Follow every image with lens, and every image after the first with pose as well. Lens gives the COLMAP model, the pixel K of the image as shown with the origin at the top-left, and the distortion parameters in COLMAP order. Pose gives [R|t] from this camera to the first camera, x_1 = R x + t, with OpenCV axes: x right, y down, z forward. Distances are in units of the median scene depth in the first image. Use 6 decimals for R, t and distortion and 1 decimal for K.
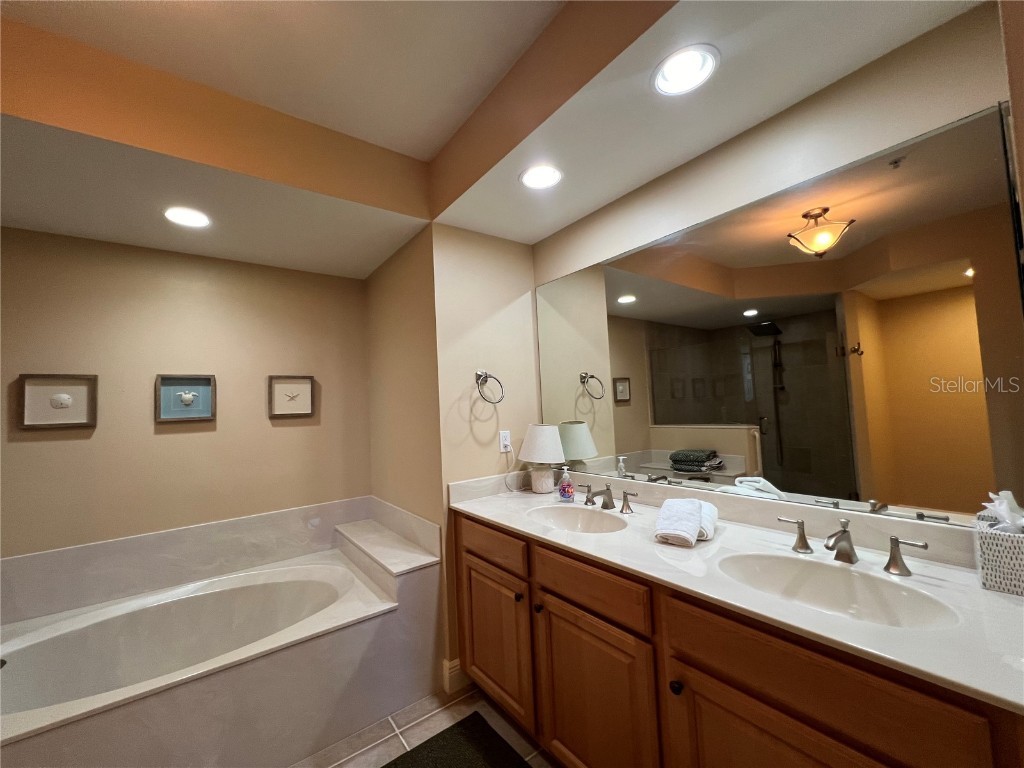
lens RADIAL K [[408.6, 0, 508.0], [0, 408.6, 383.3], [0, 0, 1]] dist [0.002090, 0.000226]
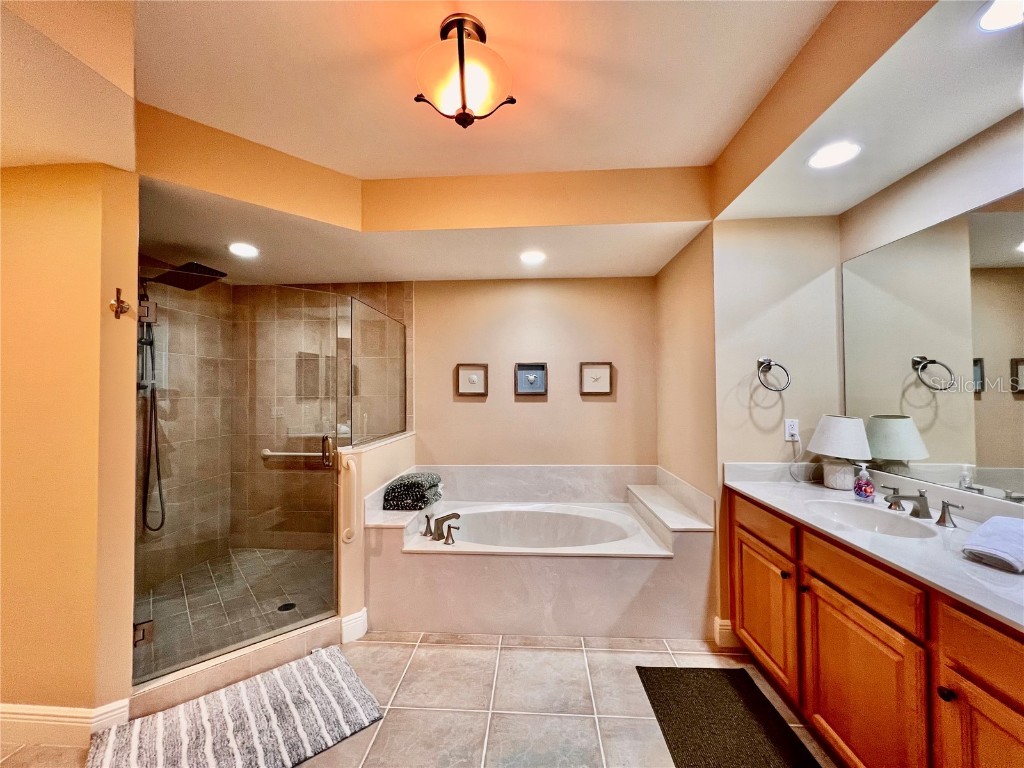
lens RADIAL K [[408.6, 0, 508.0], [0, 408.6, 383.3], [0, 0, 1]] dist [0.002090, 0.000226]
pose [[0.762424, 0.028657, -0.646443, 0.117642], [0.006218, 0.998648, 0.051604, -0.027016], [0.647048, -0.043363, 0.761215, -0.200373]]
